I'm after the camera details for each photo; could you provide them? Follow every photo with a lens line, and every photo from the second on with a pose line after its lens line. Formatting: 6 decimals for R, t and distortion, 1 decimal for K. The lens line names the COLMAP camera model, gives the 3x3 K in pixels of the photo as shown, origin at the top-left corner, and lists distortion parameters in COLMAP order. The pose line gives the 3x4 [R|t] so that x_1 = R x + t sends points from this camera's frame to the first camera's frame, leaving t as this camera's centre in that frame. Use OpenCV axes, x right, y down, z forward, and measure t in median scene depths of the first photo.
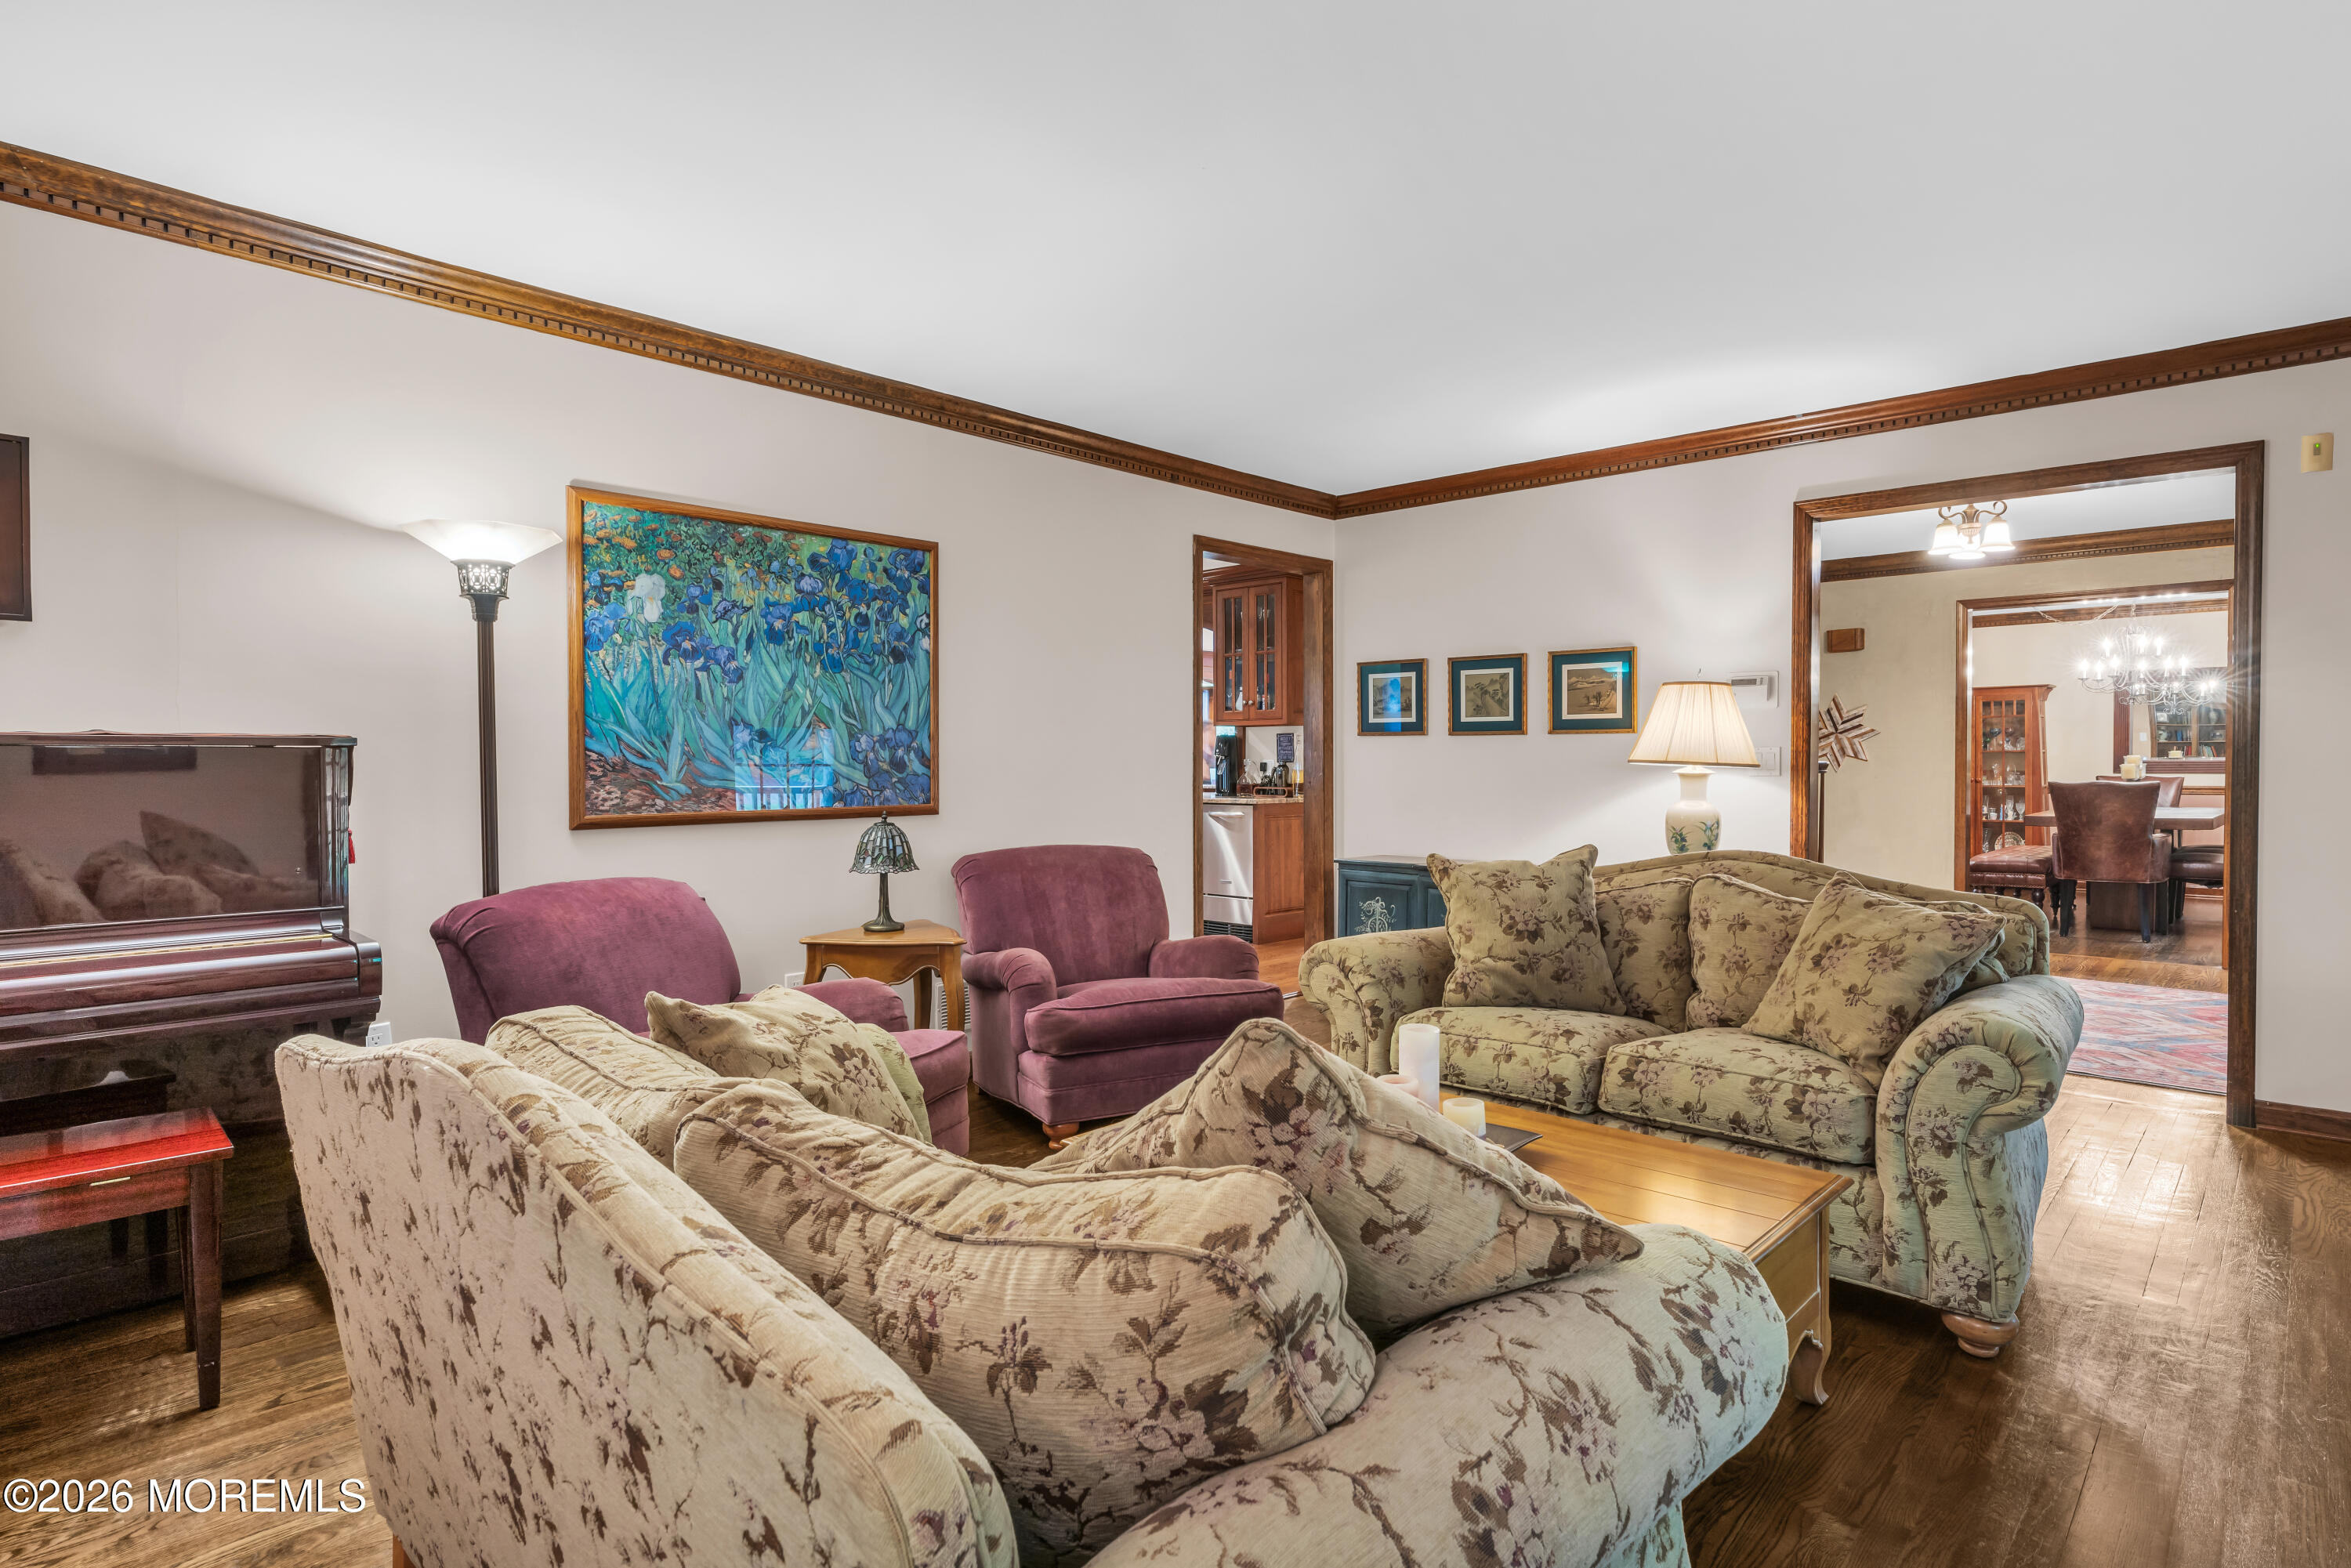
lens RADIAL K [[1265.8, 0, 1166.0], [0, 1265.8, 784.0], [0, 0, 1]] dist [0.001923, -0.001227]
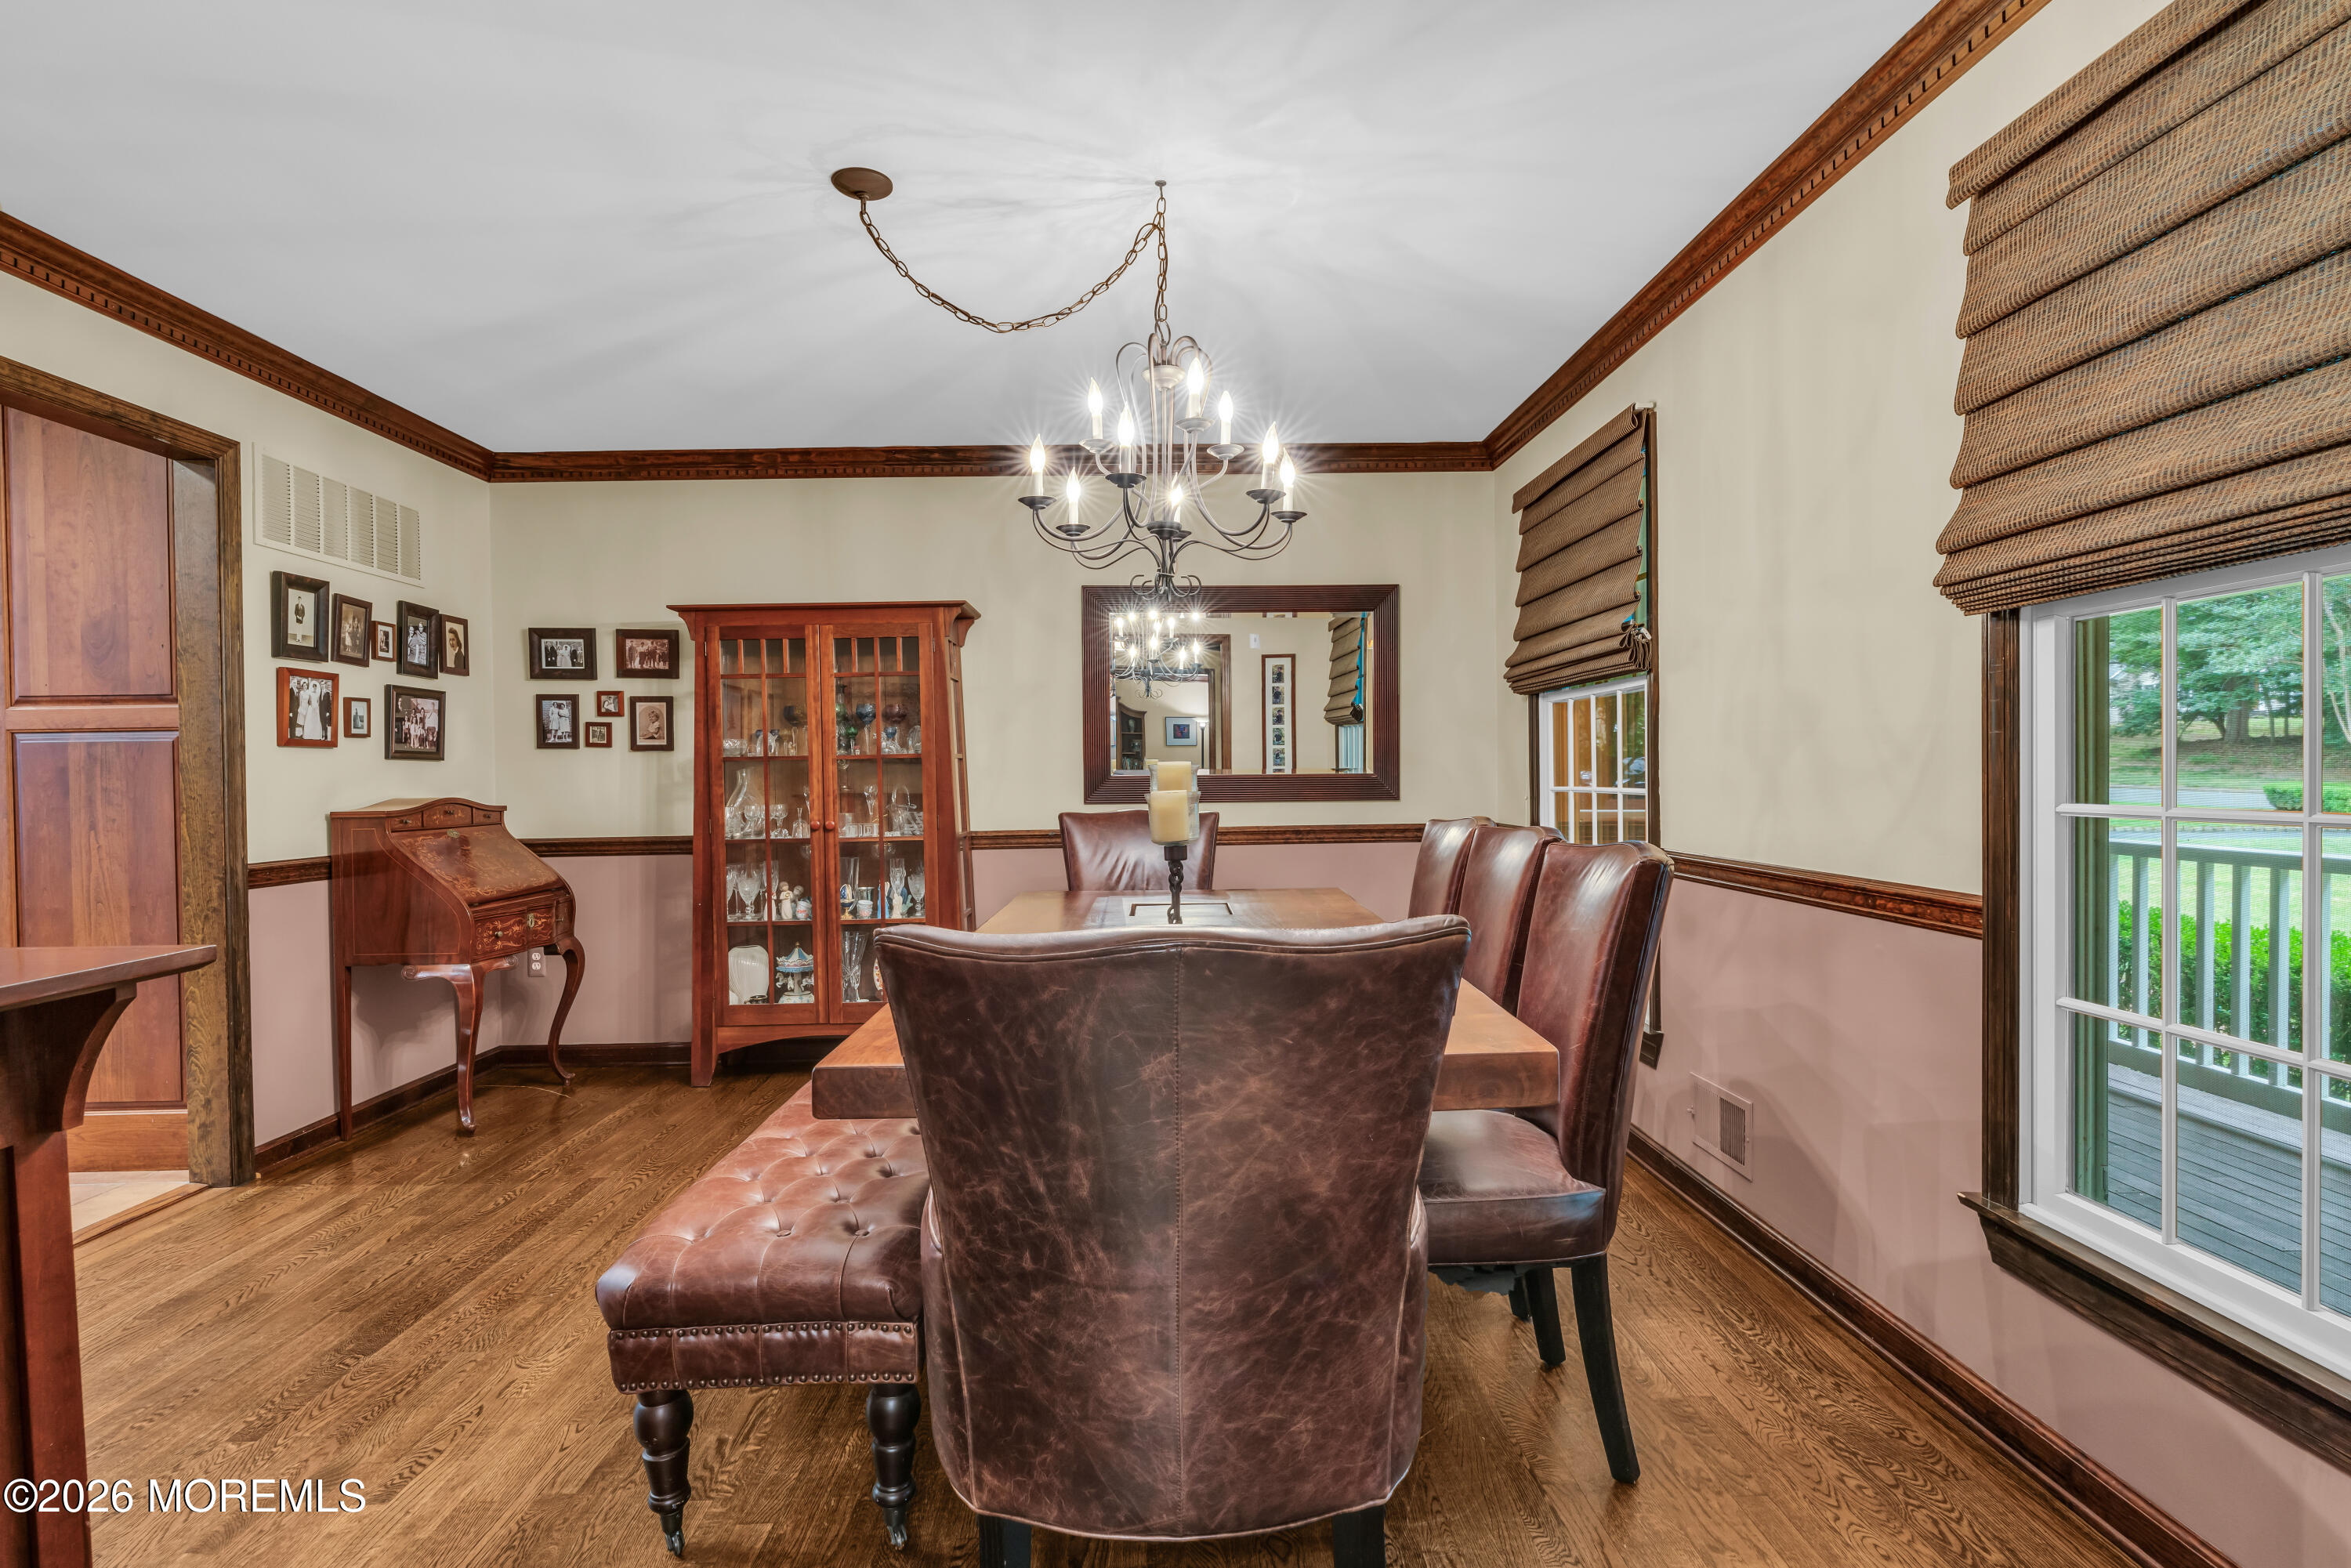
lens RADIAL K [[1170.4, 0, 1169.6], [0, 1170.4, 786.2], [0, 0, 1]] dist [-0.001900, -0.001087]
pose [[0.729878, -0.016955, 0.683367, 0.576097], [0.024579, 0.999697, -0.001448, -0.016162], [-0.683135, 0.017853, 0.730074, 0.803874]]
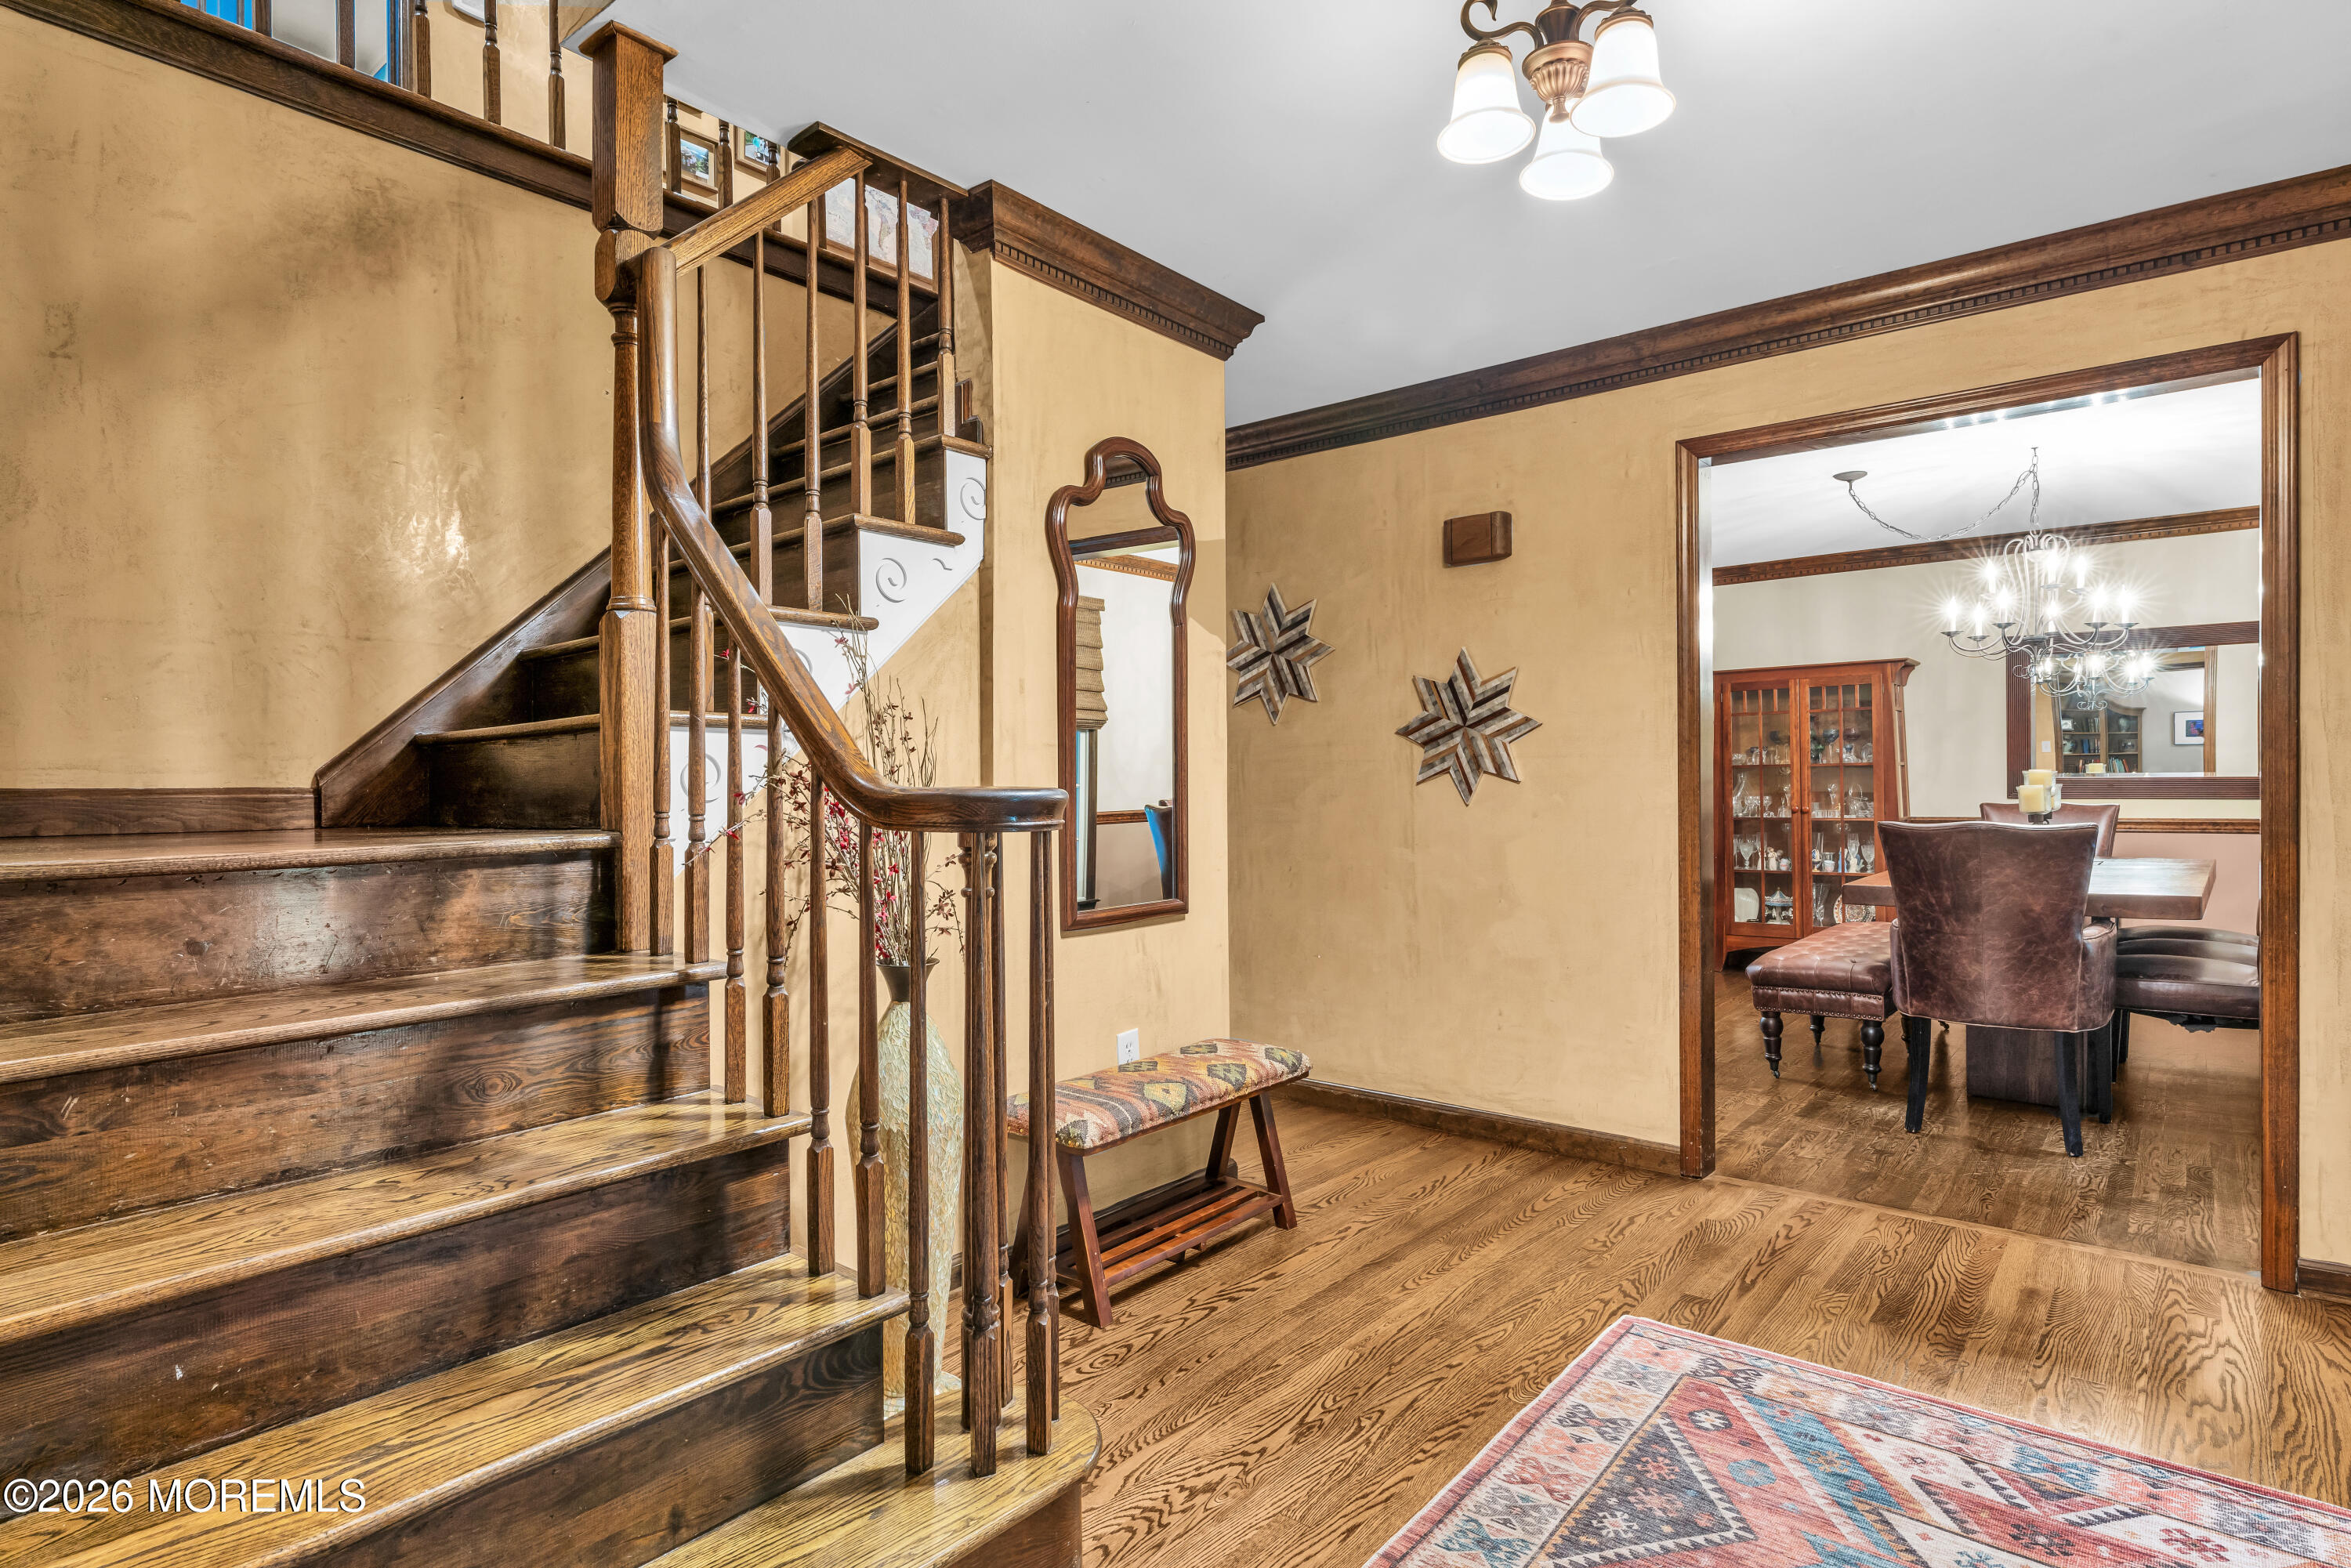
lens RADIAL K [[1265.8, 0, 1166.0], [0, 1265.8, 784.0], [0, 0, 1]] dist [0.001923, -0.001227]
pose [[0.998610, -0.006253, 0.052337, 0.356817], [0.007177, 0.999821, -0.017485, -0.009118], [-0.052218, 0.017836, 0.998476, 0.471876]]
